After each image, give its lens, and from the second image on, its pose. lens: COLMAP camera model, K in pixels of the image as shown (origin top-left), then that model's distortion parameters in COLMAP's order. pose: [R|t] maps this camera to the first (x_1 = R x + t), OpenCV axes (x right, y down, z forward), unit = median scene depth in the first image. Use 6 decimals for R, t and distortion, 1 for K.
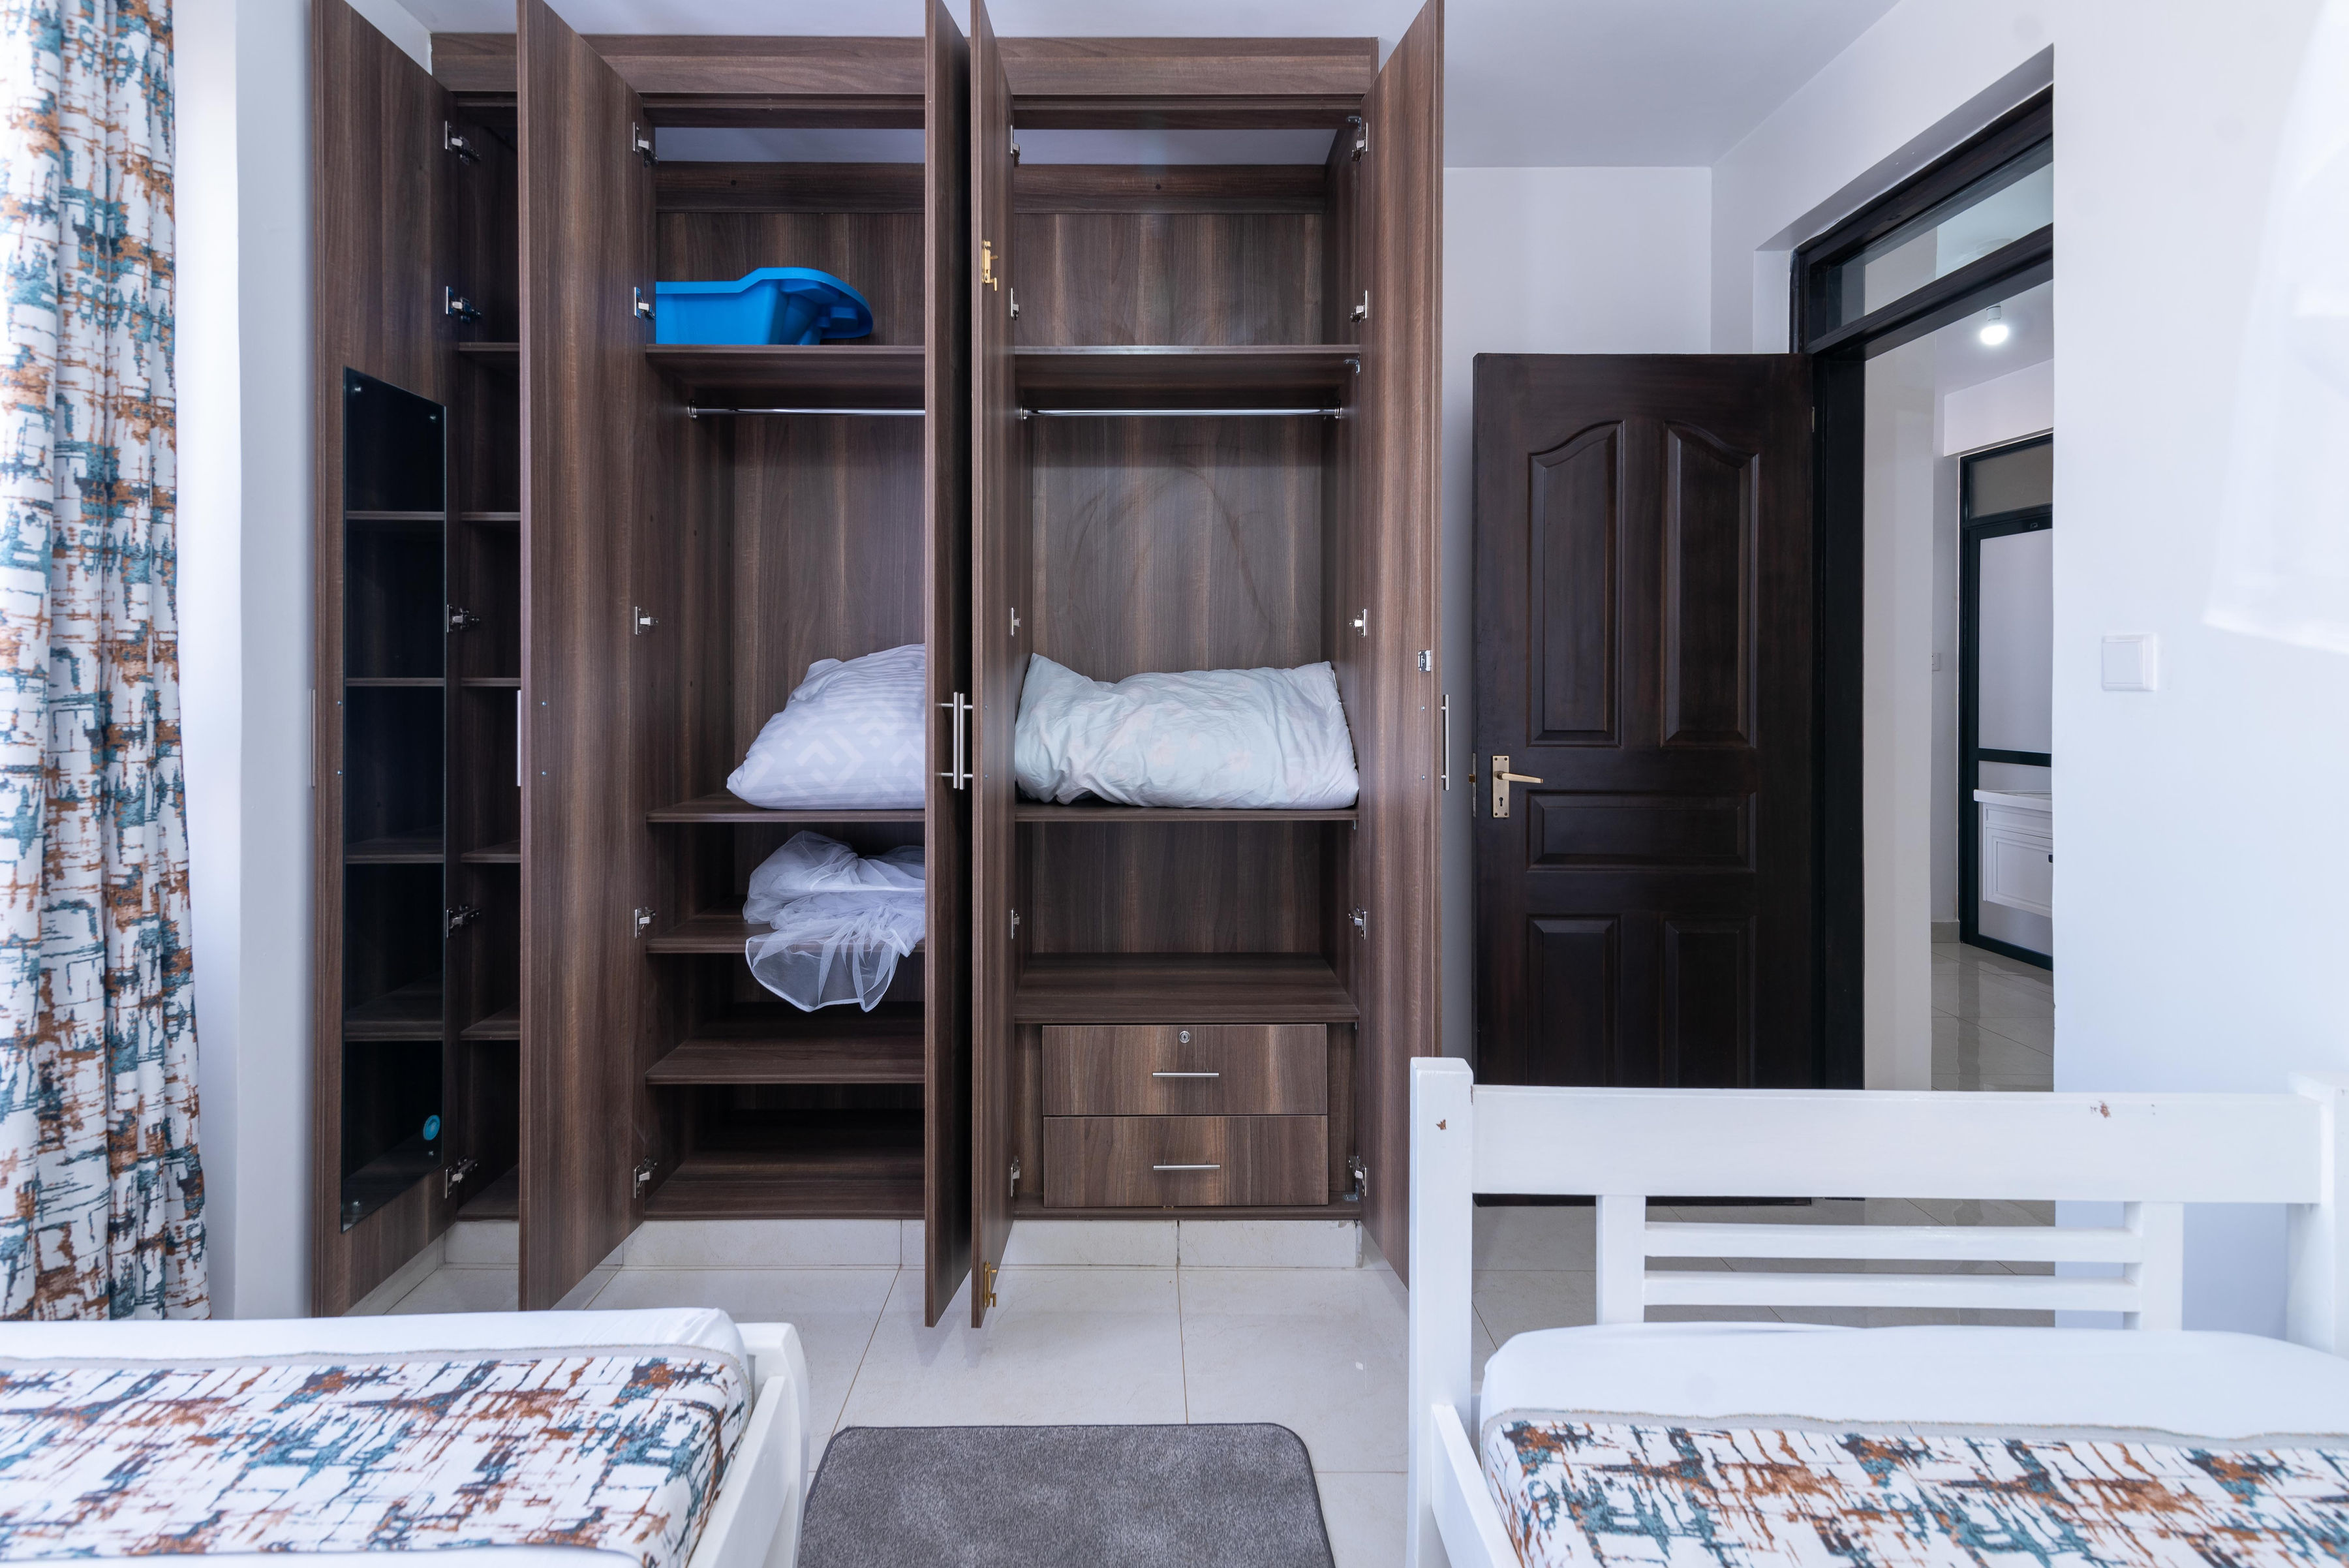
lens RADIAL K [[1070.8, 0, 1146.4], [0, 1070.8, 694.0], [0, 0, 1]] dist [-0.007050, -0.002597]
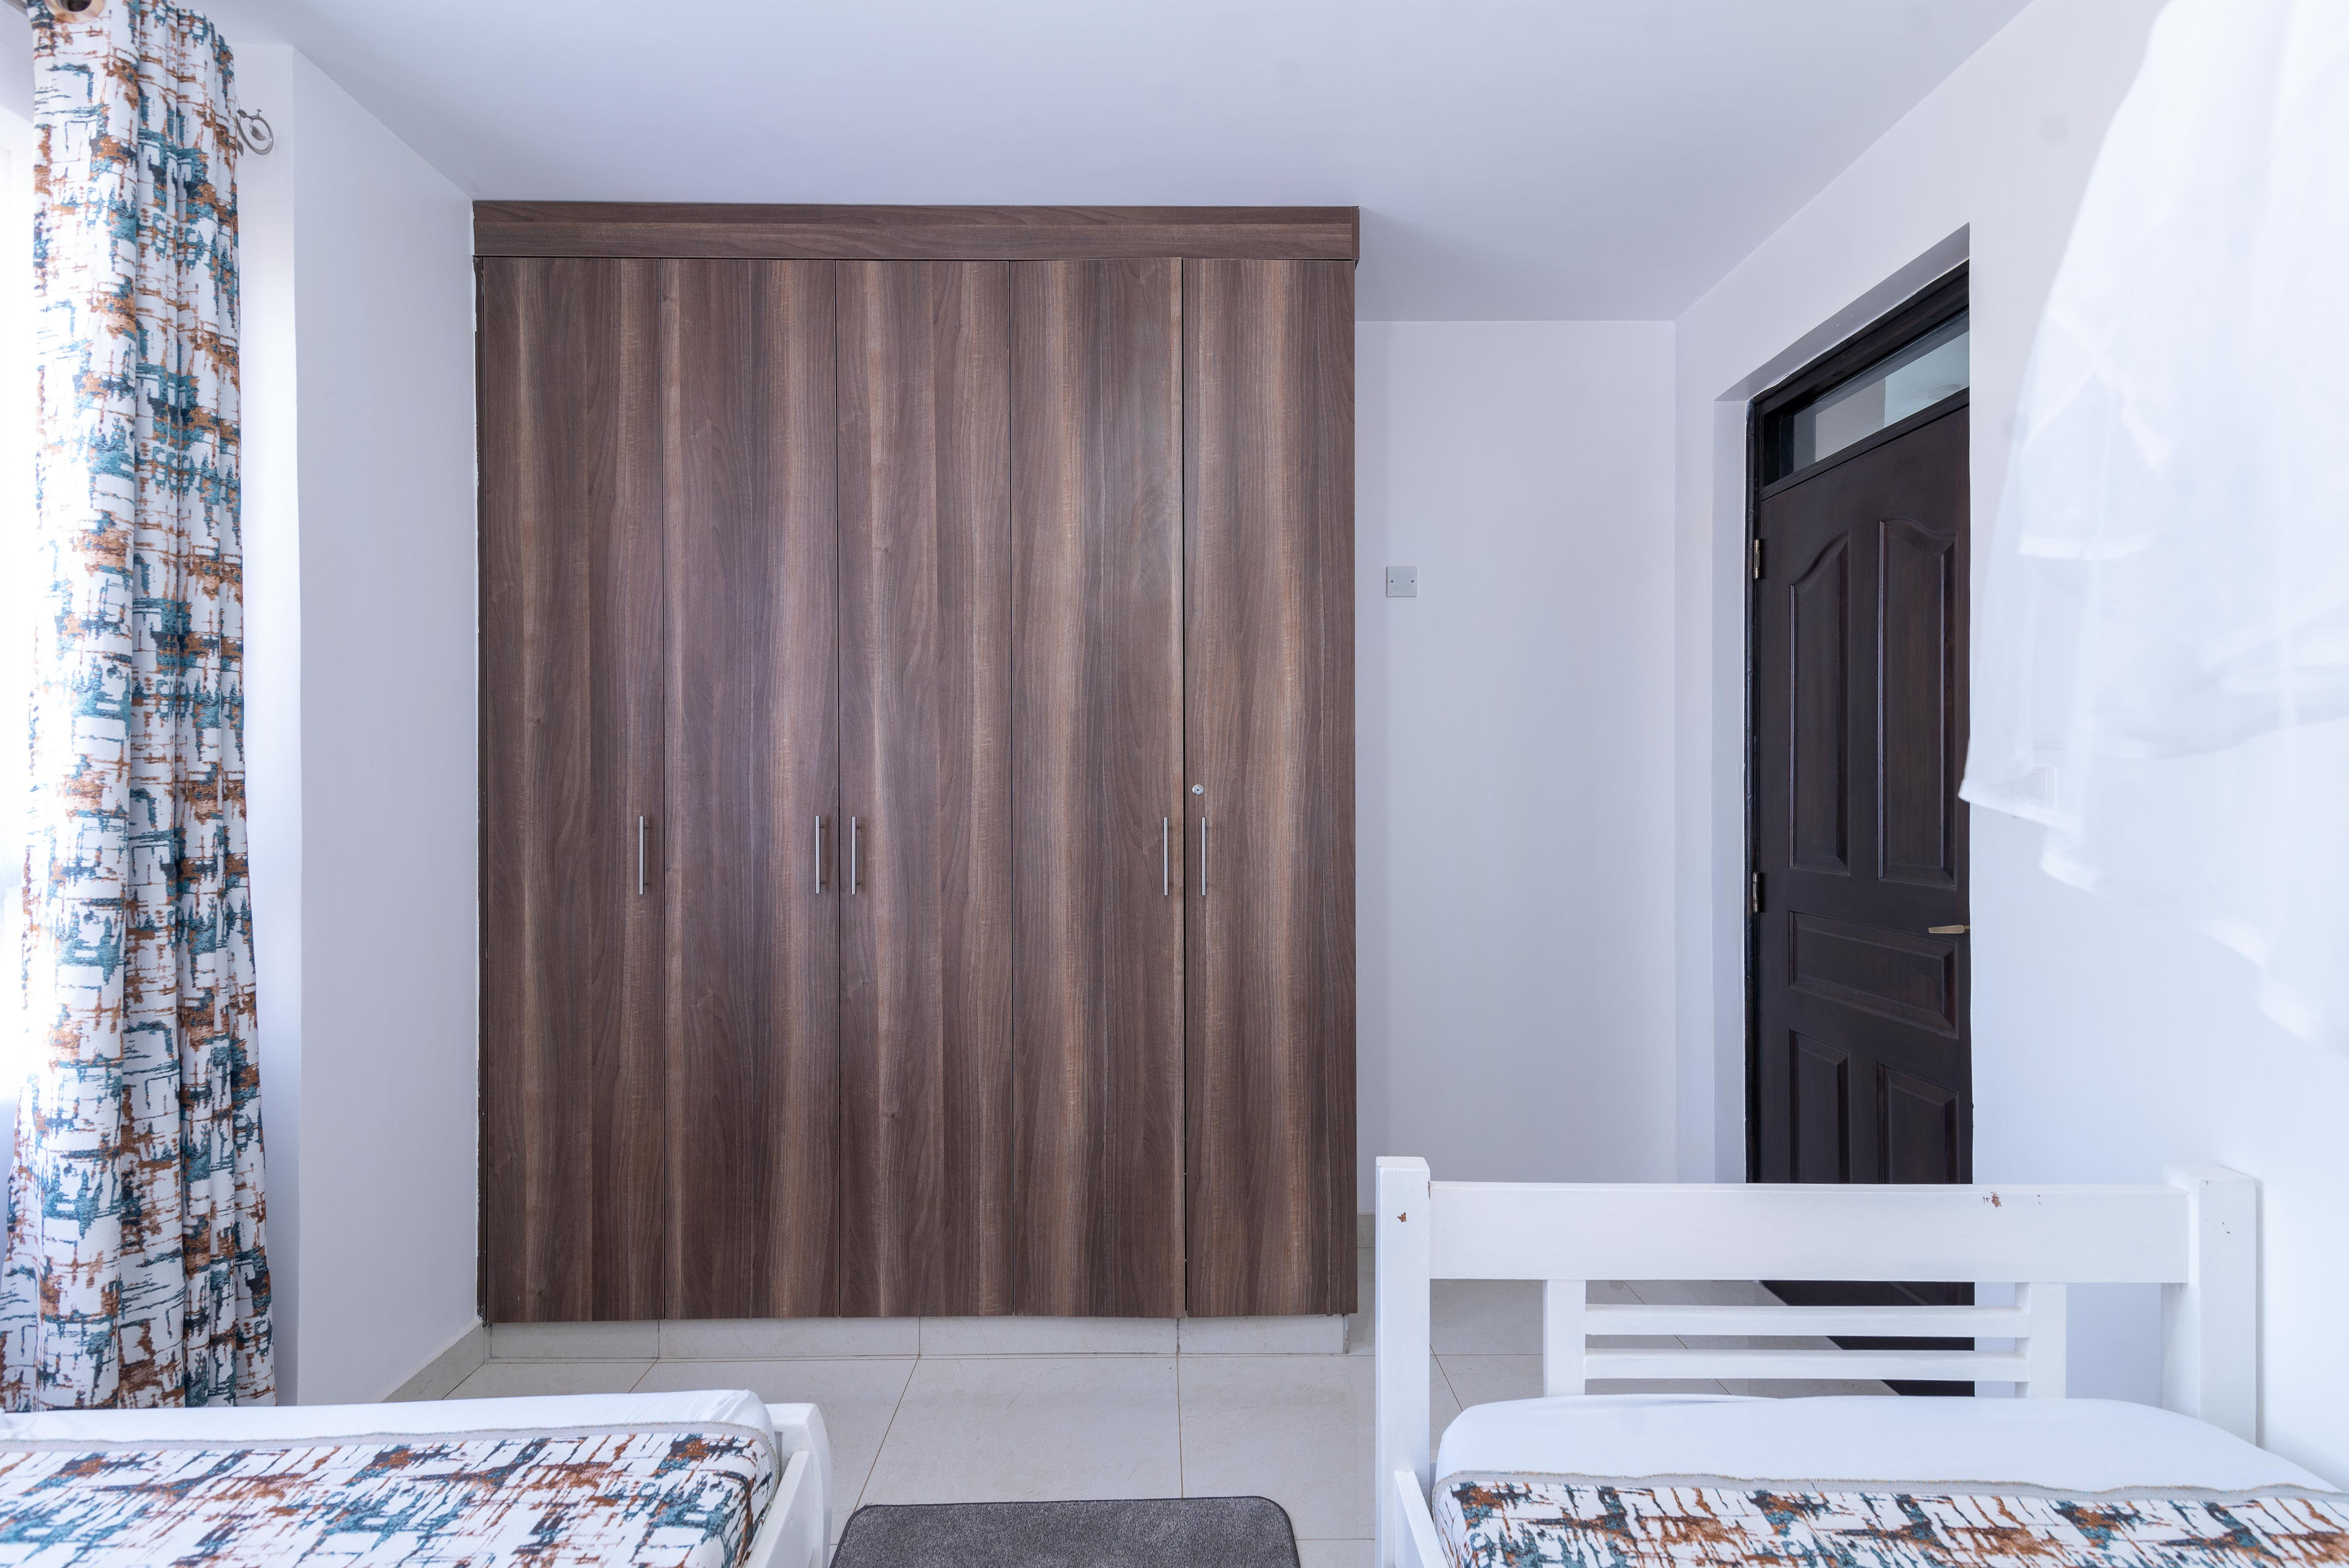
lens RADIAL K [[1070.8, 0, 1180.3], [0, 1070.8, 788.0], [0, 0, 1]] dist [-0.007050, -0.002597]
pose [[0.999965, -0.006232, 0.005594, 0.047240], [0.006271, 0.999956, -0.007040, -0.039121], [-0.005550, 0.007075, 0.999960, -0.120033]]
